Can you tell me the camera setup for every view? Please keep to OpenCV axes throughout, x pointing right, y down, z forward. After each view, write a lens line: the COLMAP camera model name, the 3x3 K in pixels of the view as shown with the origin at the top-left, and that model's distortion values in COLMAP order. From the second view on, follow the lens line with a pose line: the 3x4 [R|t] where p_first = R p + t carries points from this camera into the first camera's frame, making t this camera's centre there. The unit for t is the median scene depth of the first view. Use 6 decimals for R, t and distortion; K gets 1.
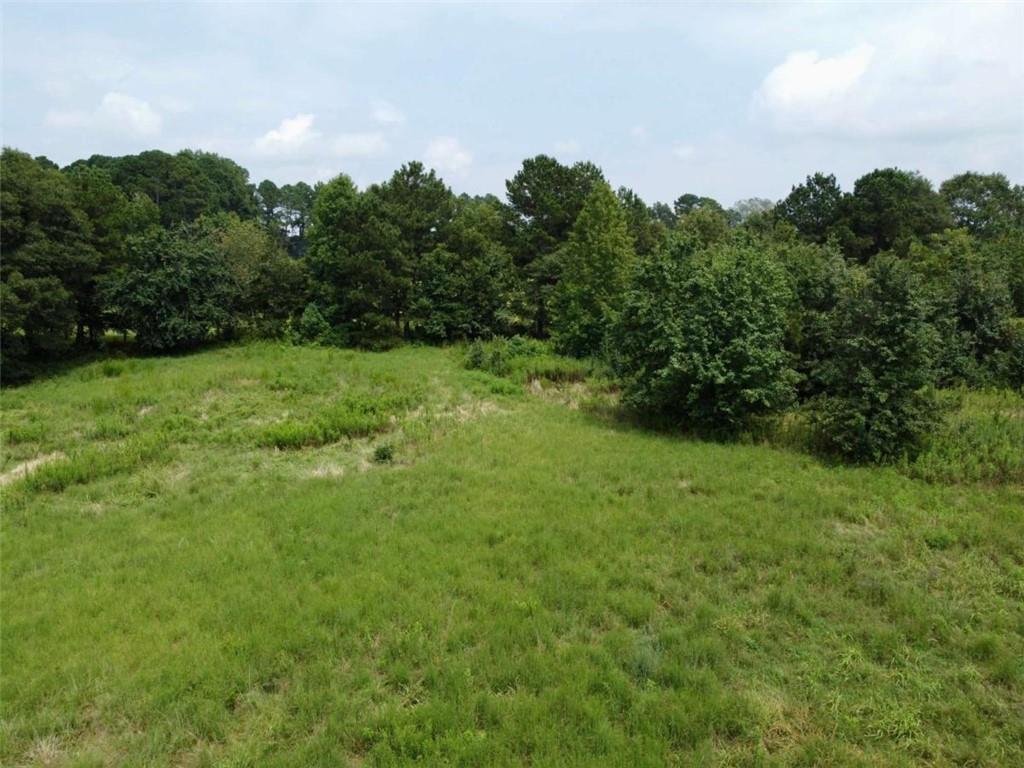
lens RADIAL K [[773.4, 0, 512.0], [0, 773.4, 384.0], [0, 0, 1]] dist [-0.003200, -0.006164]
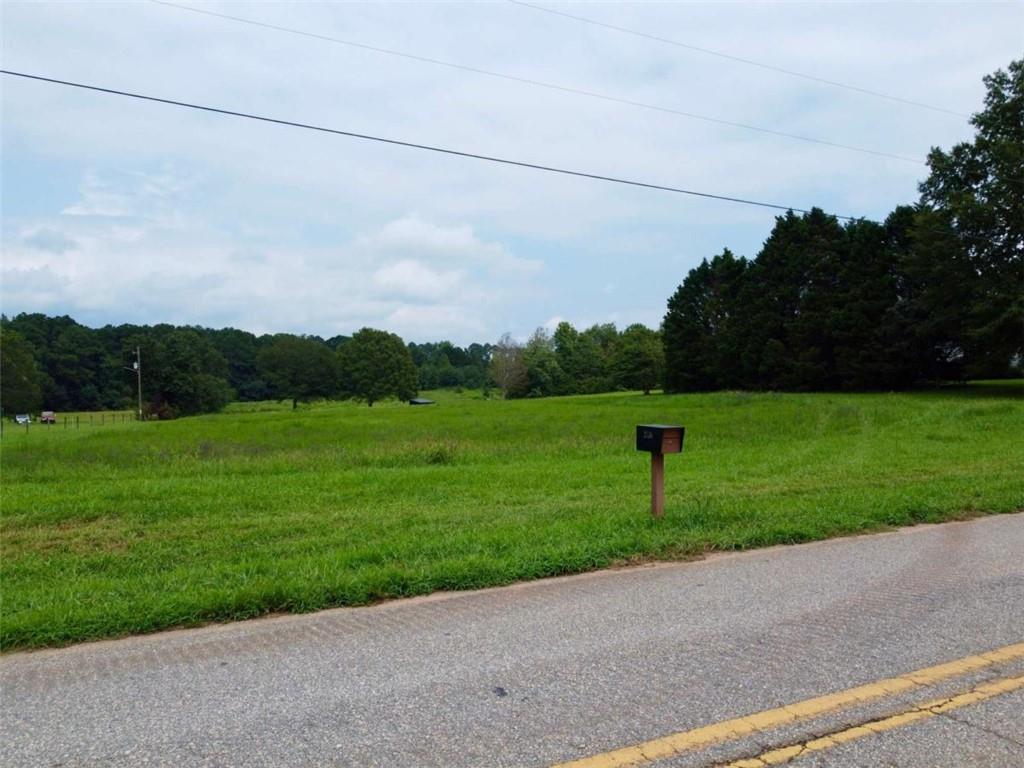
lens RADIAL K [[773.4, 0, 512.0], [0, 773.4, 384.0], [0, 0, 1]] dist [-0.003200, -0.006164]
pose [[0.969020, -0.004187, -0.246948, 1.584196], [-0.038357, 0.985174, -0.167214, 0.642482], [0.243986, 0.171506, 0.954493, -3.126712]]
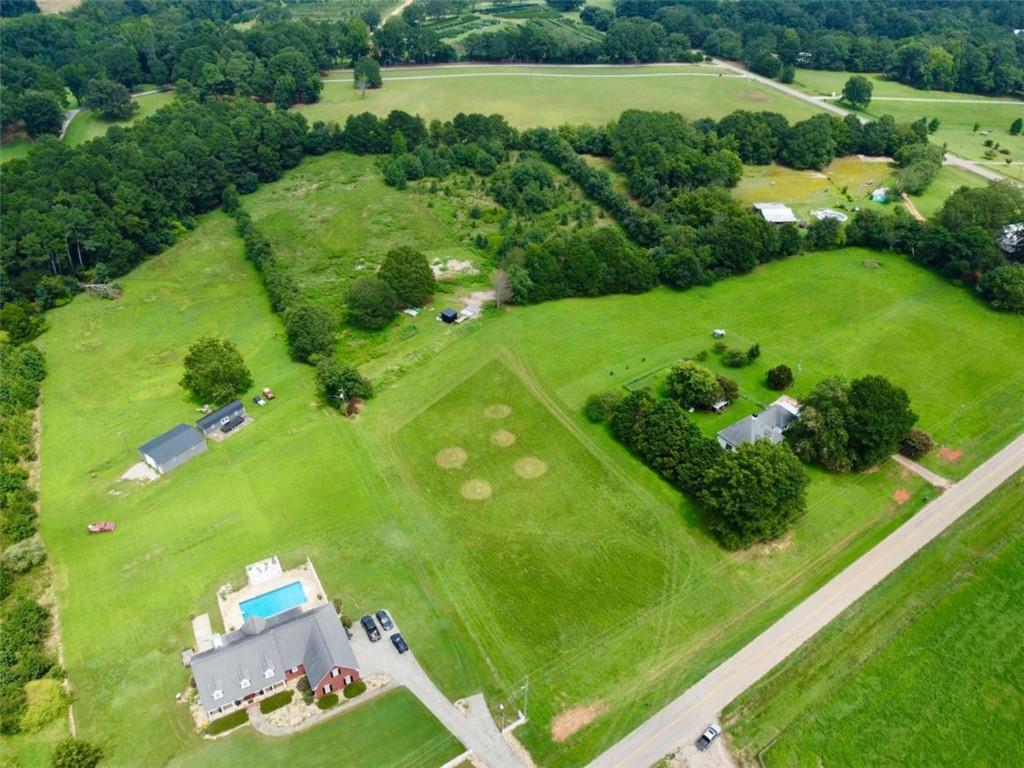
lens RADIAL K [[773.4, 0, 512.0], [0, 773.4, 384.0], [0, 0, 1]] dist [-0.003200, -0.006164]
pose [[0.996798, 0.049289, -0.062959, 1.312037], [-0.017627, 0.903490, 0.428247, -0.965446], [0.077990, -0.425766, 0.901466, -4.469192]]
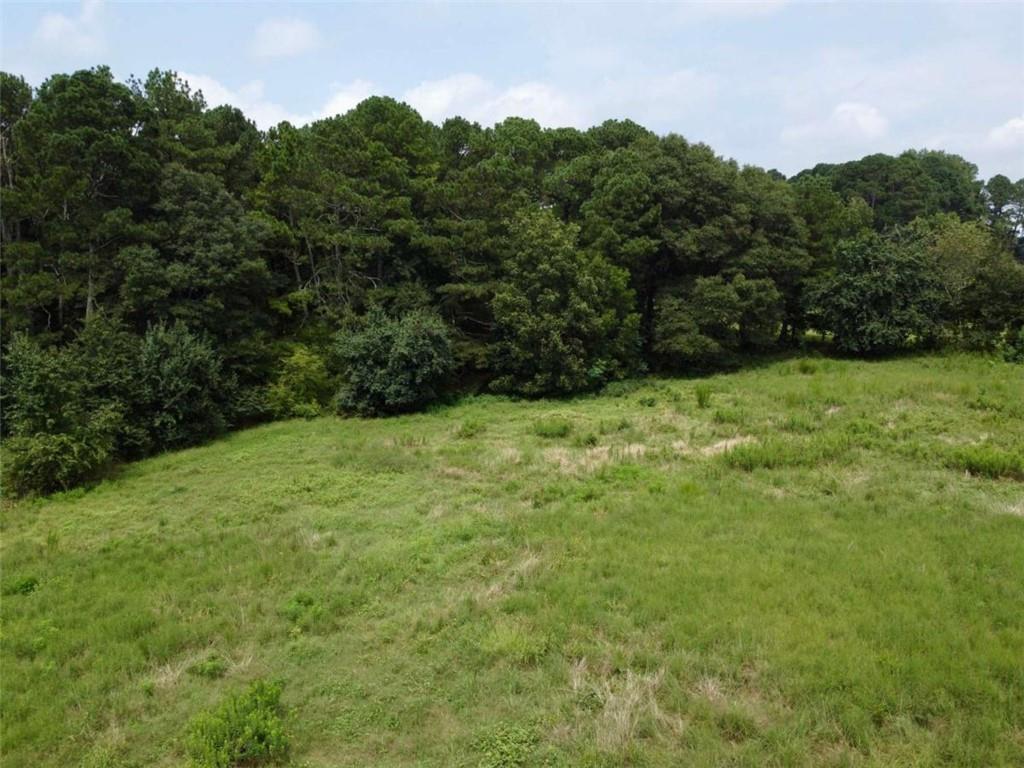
lens RADIAL K [[773.4, 0, 512.0], [0, 773.4, 384.0], [0, 0, 1]] dist [-0.003200, -0.006164]
pose [[0.661078, 0.118958, -0.740827, 0.000687], [-0.122044, 0.991251, 0.050263, -0.000074], [0.740325, 0.057186, 0.669812, -0.005882]]
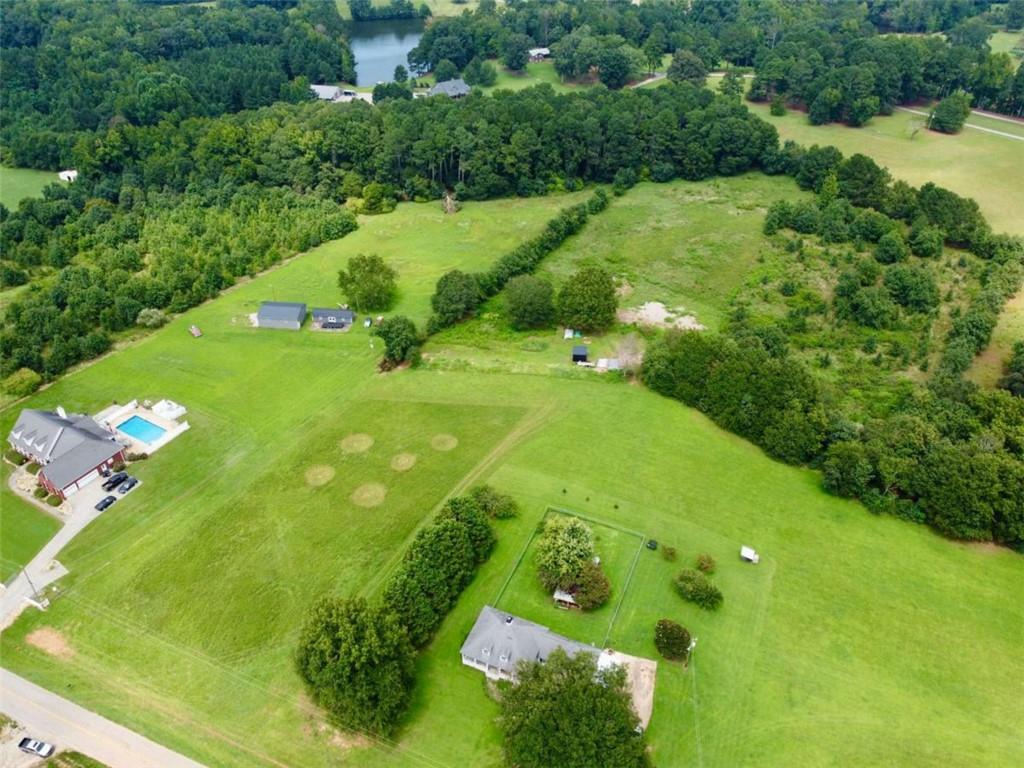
lens RADIAL K [[773.4, 0, 512.0], [0, 773.4, 384.0], [0, 0, 1]] dist [-0.003200, -0.006164]
pose [[0.446471, 0.525920, -0.723928, 3.125368], [-0.156390, 0.842452, 0.515574, -1.236552], [0.881025, -0.116974, 0.458379, -2.806064]]
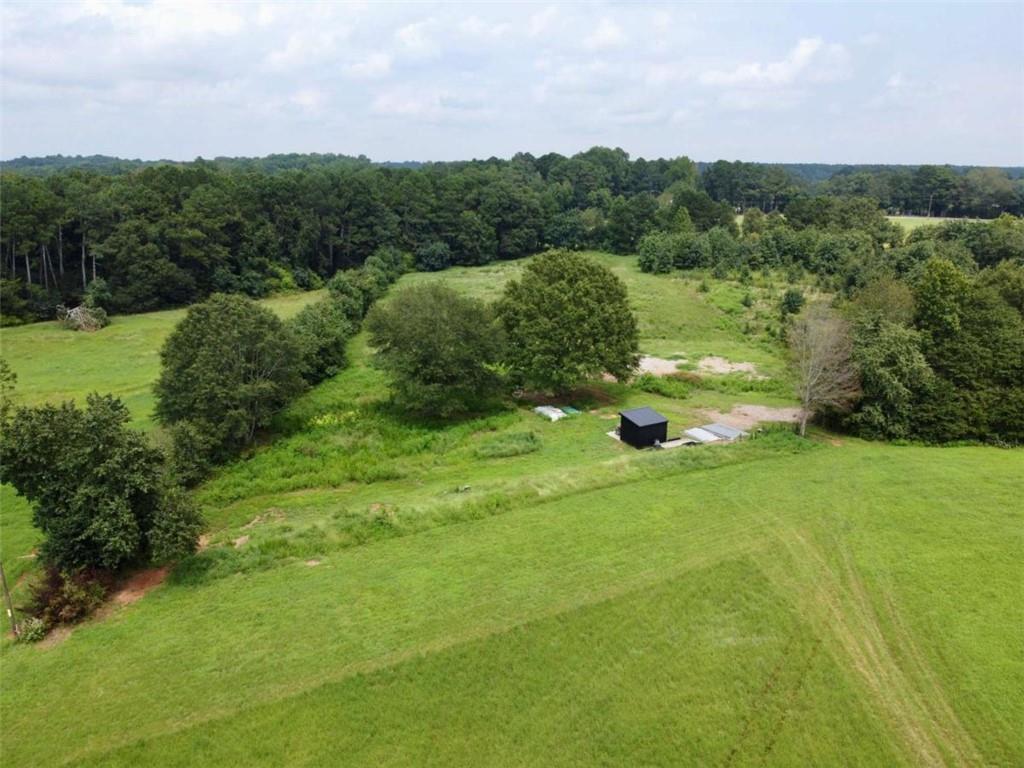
lens RADIAL K [[773.4, 0, 512.0], [0, 773.4, 384.0], [0, 0, 1]] dist [-0.003200, -0.006164]
pose [[0.858848, 0.139721, -0.492807, 1.182918], [-0.088673, 0.988109, 0.125612, 0.130699], [0.504497, -0.064183, 0.861025, -2.171036]]
